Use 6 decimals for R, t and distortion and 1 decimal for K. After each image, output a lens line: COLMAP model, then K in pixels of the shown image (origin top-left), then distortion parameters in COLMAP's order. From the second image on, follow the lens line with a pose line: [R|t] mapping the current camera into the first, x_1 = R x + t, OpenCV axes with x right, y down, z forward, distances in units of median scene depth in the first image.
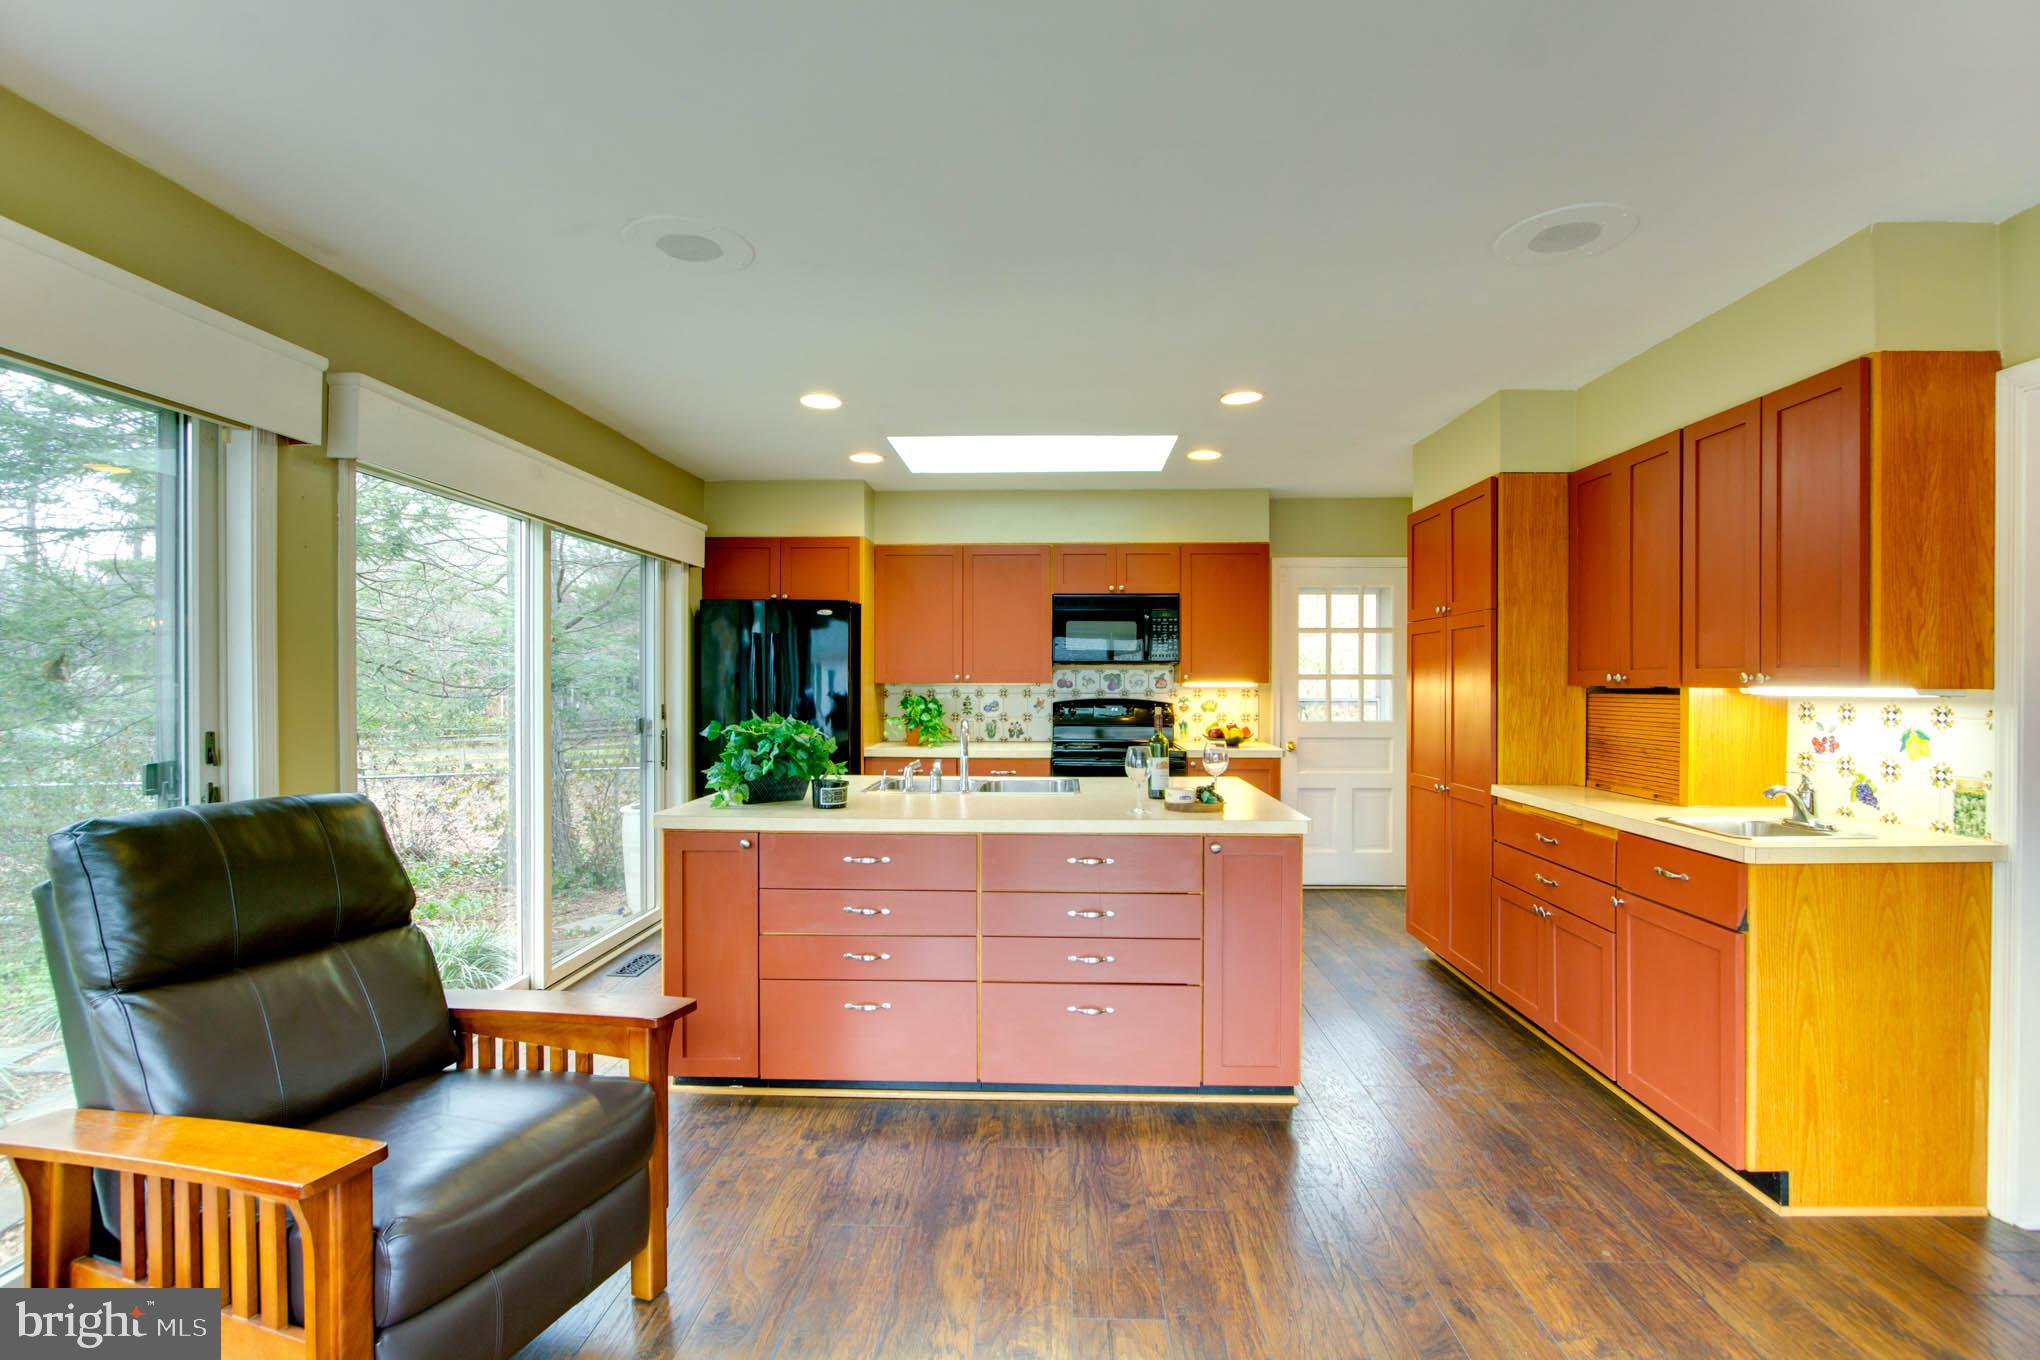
lens RADIAL K [[952.7, 0, 1041.6], [0, 952.7, 685.1], [0, 0, 1]] dist [-0.021199, 0.007262]
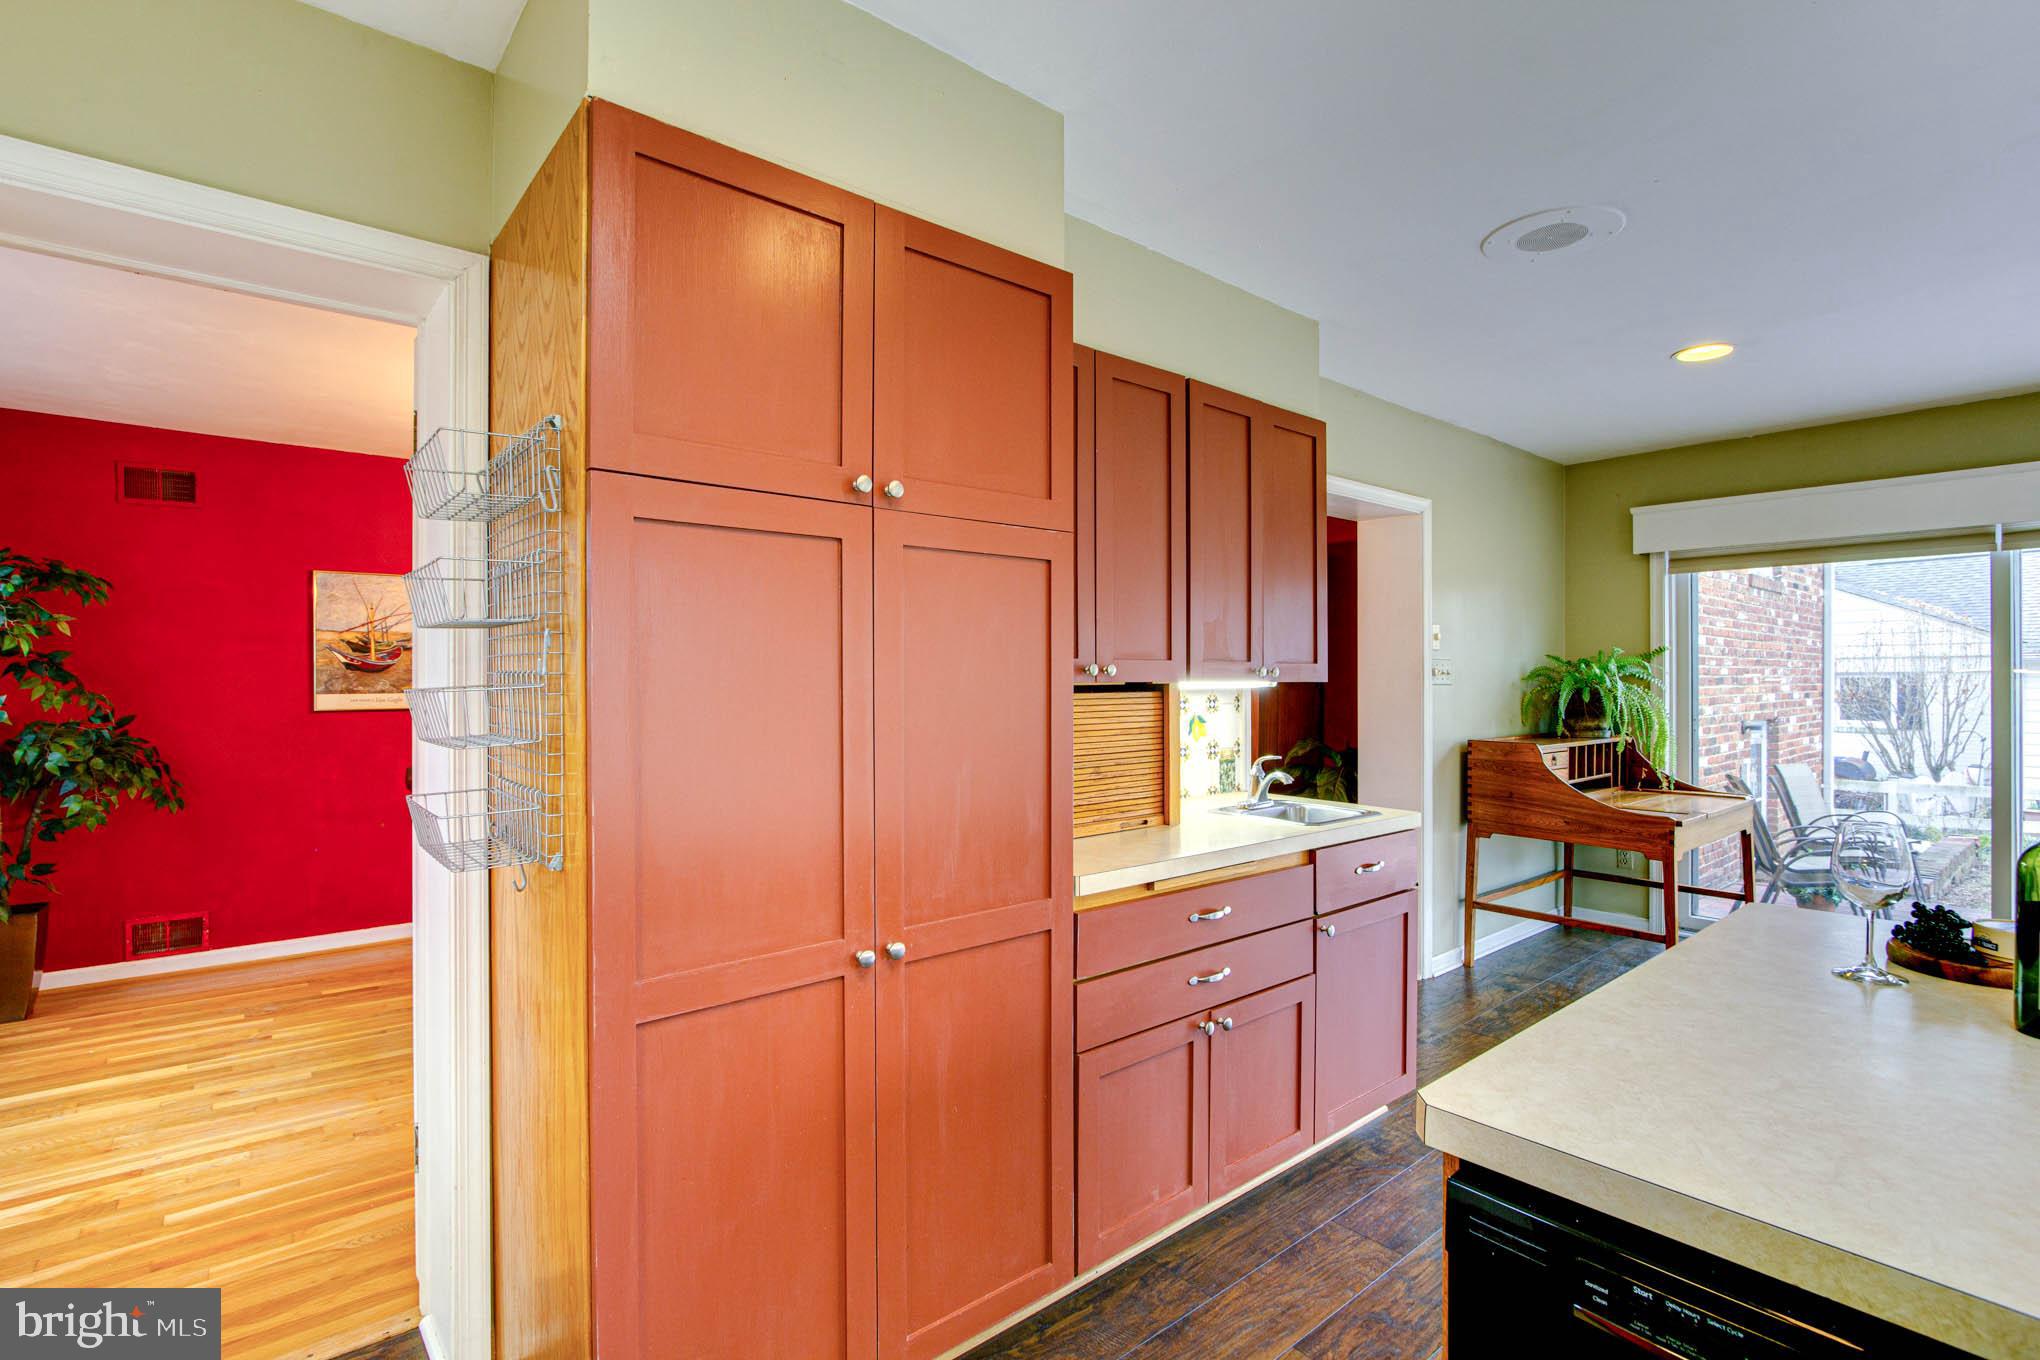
lens RADIAL K [[952.7, 0, 1041.6], [0, 952.7, 685.1], [0, 0, 1]] dist [-0.021199, 0.007262]
pose [[-0.664699, -0.003903, 0.747101, 0.152765], [0.006014, 0.999926, 0.010575, -0.005235], [-0.747087, 0.011522, -0.664626, 1.976990]]
